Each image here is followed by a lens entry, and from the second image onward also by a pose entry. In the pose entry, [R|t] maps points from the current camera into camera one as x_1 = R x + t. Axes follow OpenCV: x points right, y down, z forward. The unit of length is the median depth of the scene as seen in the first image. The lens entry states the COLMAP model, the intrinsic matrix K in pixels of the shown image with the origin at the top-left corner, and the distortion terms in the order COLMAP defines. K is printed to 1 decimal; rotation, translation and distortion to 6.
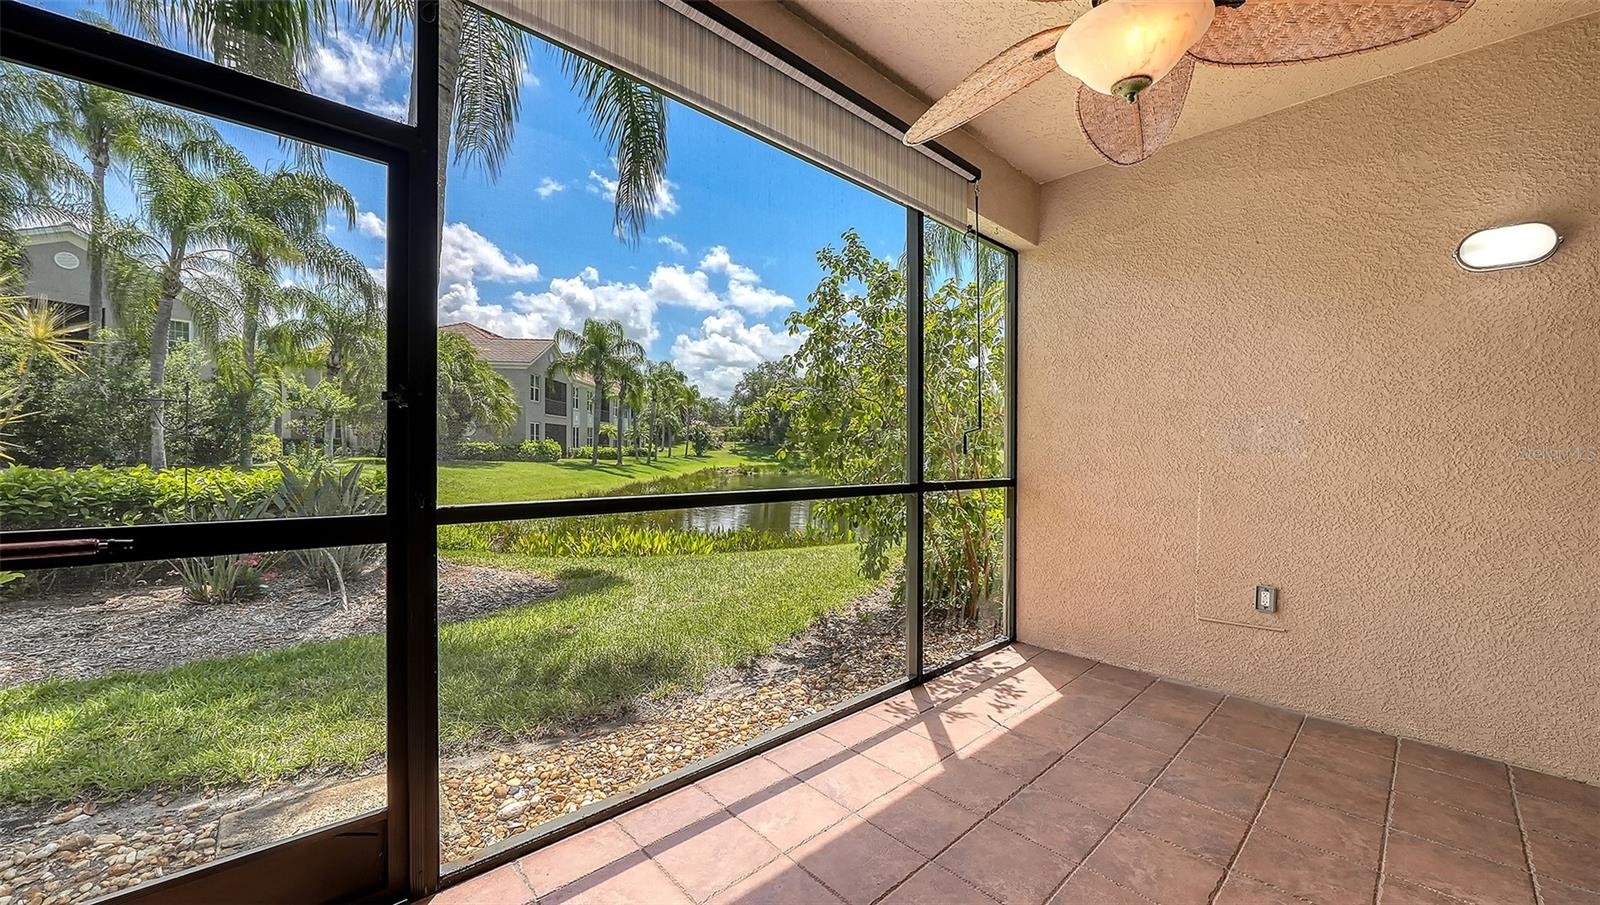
lens RADIAL K [[614.1, 0, 795.5], [0, 614.1, 450.3], [0, 0, 1]] dist [-0.000531, -0.000418]
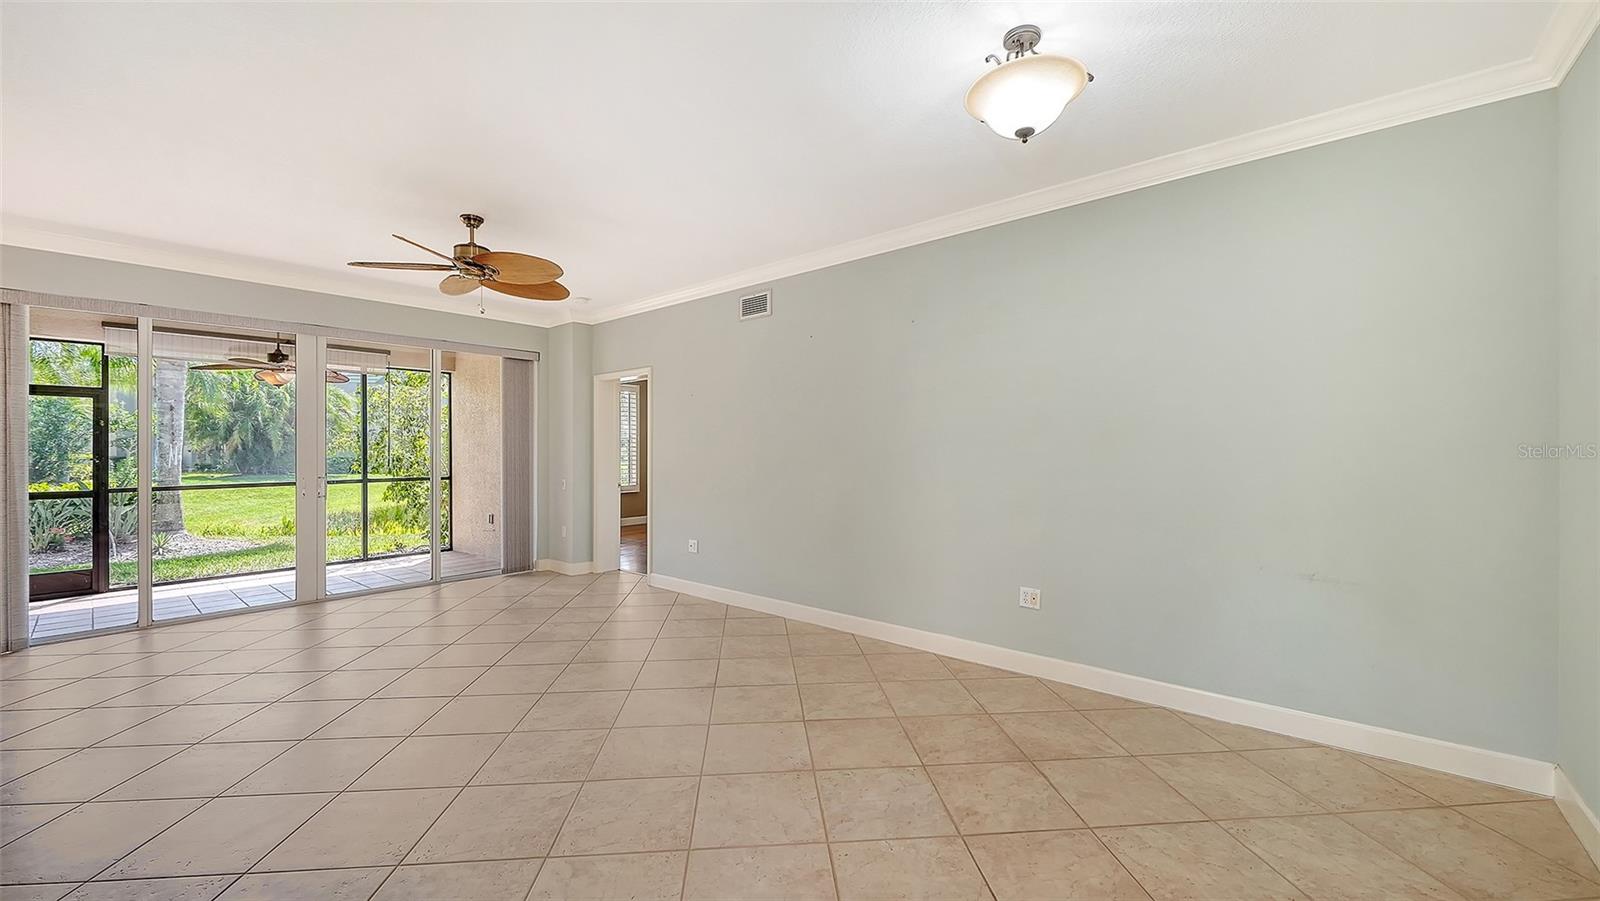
lens RADIAL K [[608.4, 0, 827.6], [0, 608.4, 449.3], [0, 0, 1]] dist [-0.005389, -0.000300]
pose [[0.988570, -0.022223, 0.149113, 3.243508], [0.022558, 0.999745, -0.000556, -0.050535], [-0.149063, 0.003913, 0.988820, -3.330260]]
